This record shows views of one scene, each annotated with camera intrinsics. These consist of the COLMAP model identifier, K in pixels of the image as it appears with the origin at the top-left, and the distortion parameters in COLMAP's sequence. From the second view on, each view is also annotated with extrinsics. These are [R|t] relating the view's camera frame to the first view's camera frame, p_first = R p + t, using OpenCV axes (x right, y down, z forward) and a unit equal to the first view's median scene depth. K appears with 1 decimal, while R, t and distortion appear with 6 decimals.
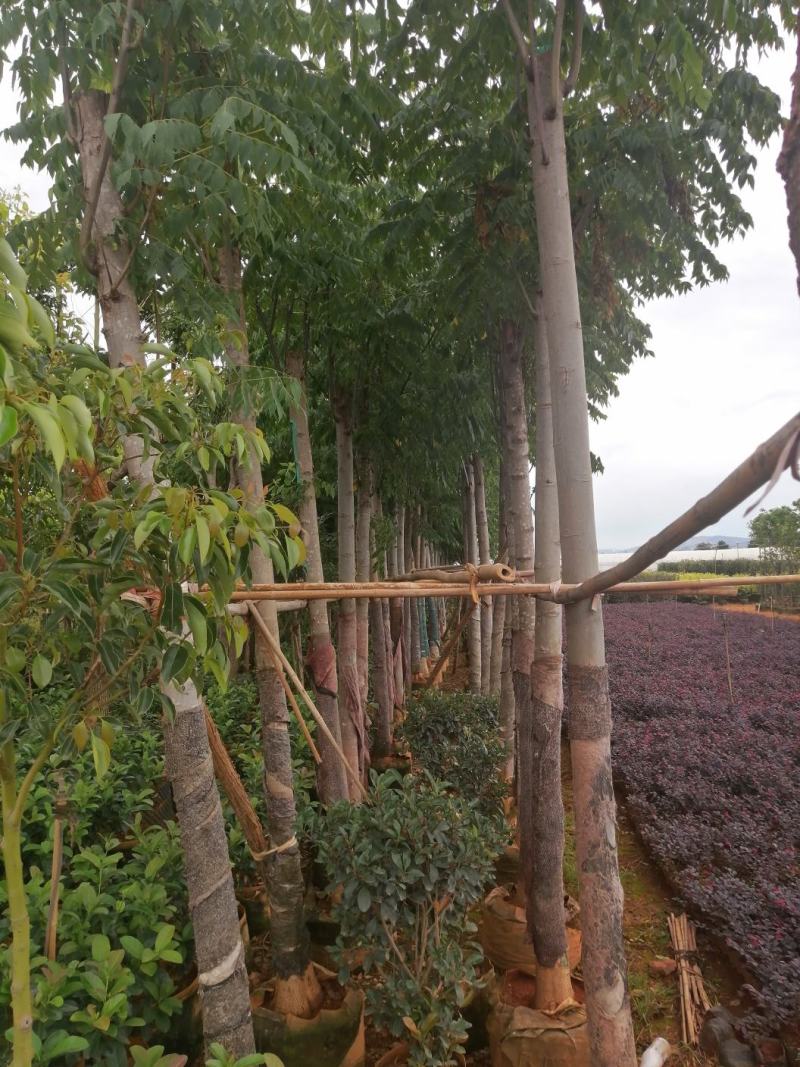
lens RADIAL K [[871.3, 0, 399.1], [0, 871.3, 536.3], [0, 0, 1]] dist [0.001336, 0.028192]
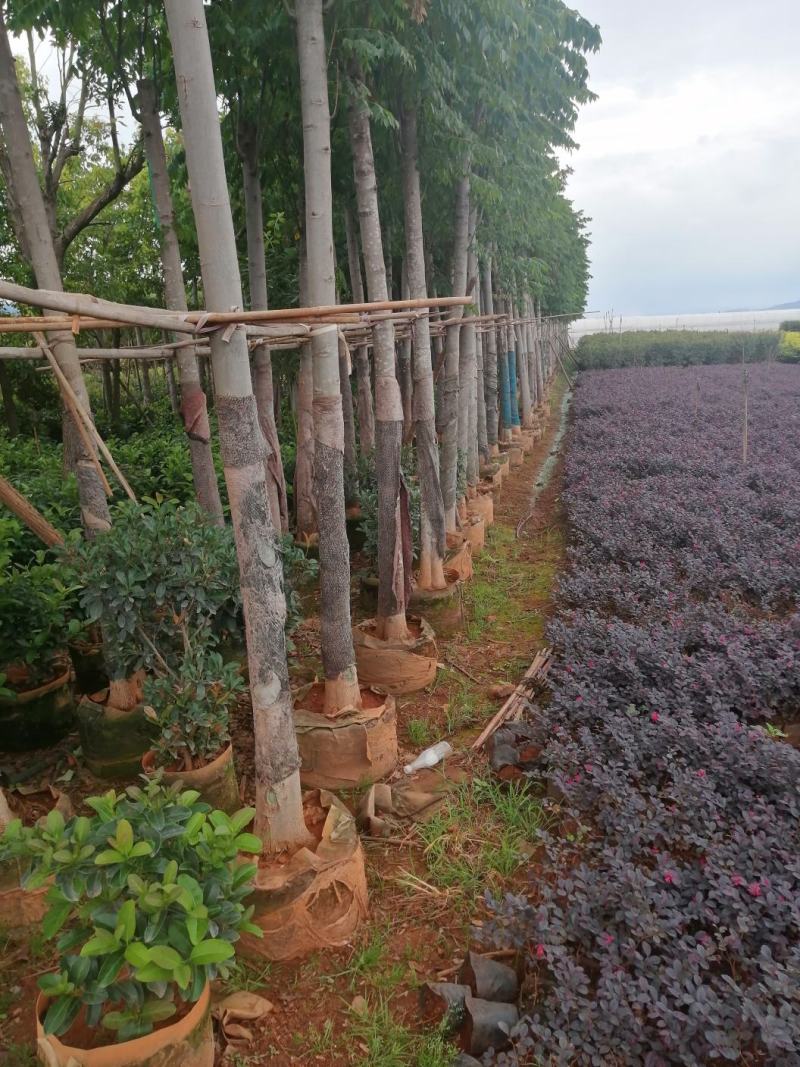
lens RADIAL K [[871.3, 0, 398.3], [0, 871.3, 535.3], [0, 0, 1]] dist [0.001336, 0.028192]
pose [[0.989734, 0.018441, -0.141728, 0.407397], [0.019321, 0.965273, 0.260528, 0.030714], [0.141611, -0.260591, 0.955007, 0.003715]]
